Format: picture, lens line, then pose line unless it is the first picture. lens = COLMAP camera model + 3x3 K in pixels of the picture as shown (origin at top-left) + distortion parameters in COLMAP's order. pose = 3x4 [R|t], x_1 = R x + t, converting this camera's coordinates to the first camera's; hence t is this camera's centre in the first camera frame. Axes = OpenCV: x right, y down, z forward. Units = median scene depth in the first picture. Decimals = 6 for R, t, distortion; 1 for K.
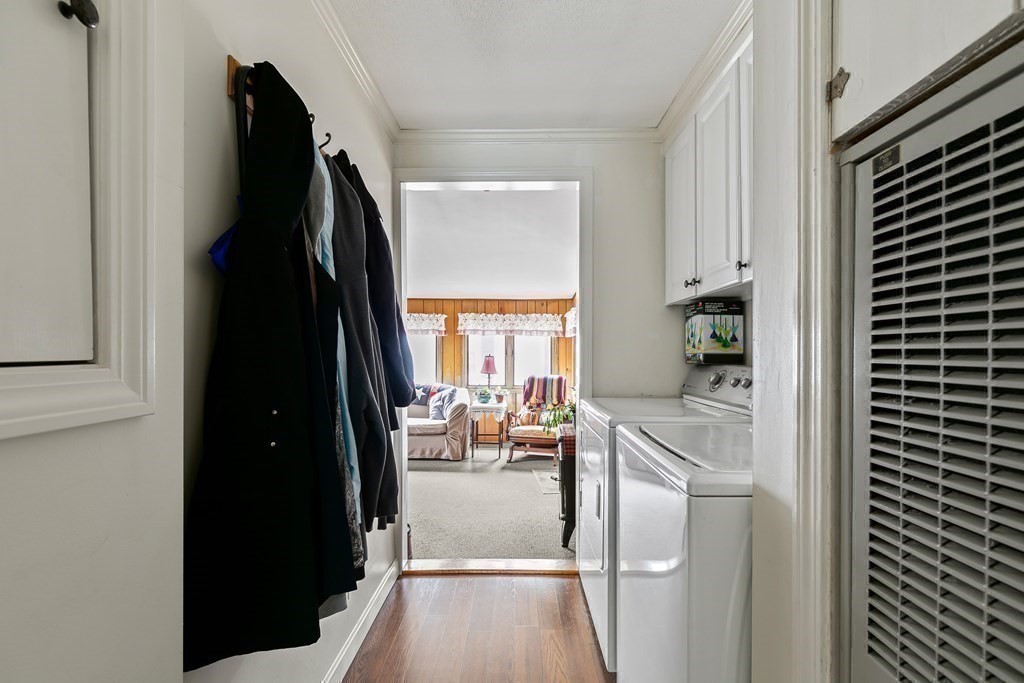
lens RADIAL K [[463.3, 0, 521.1], [0, 463.3, 337.6], [0, 0, 1]] dist [0.000396, -0.000101]
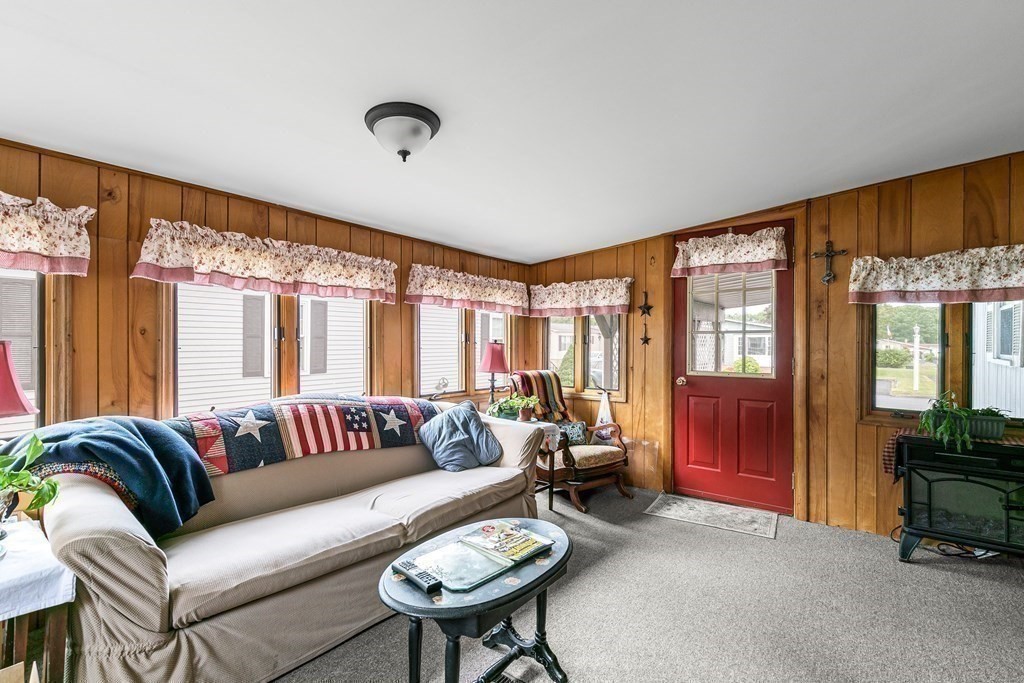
lens RADIAL K [[463.3, 0, 521.1], [0, 463.3, 337.6], [0, 0, 1]] dist [0.000396, -0.000101]
pose [[0.614667, 0.004651, 0.788773, -0.488836], [-0.026295, 0.999548, 0.014597, 0.024155], [-0.788348, -0.029713, 0.614512, 0.606815]]
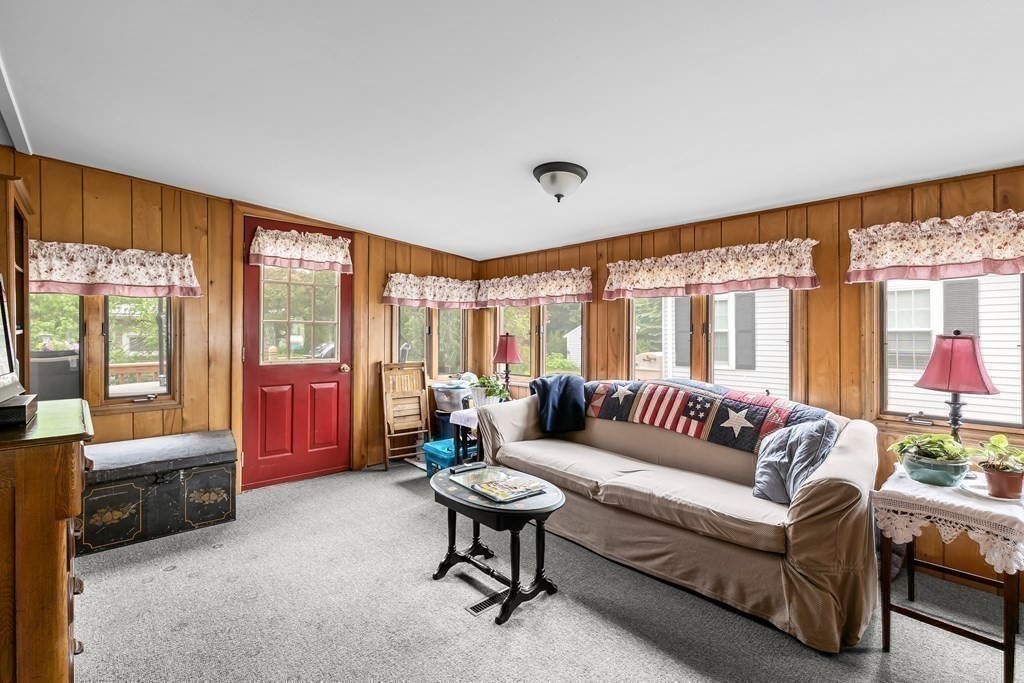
lens RADIAL K [[463.3, 0, 521.1], [0, 463.3, 337.6], [0, 0, 1]] dist [0.000396, -0.000101]
pose [[0.676211, -0.000570, -0.736708, -0.035555], [0.021253, 0.999599, 0.018735, 0.028402], [0.736401, -0.028326, 0.675952, 0.554943]]
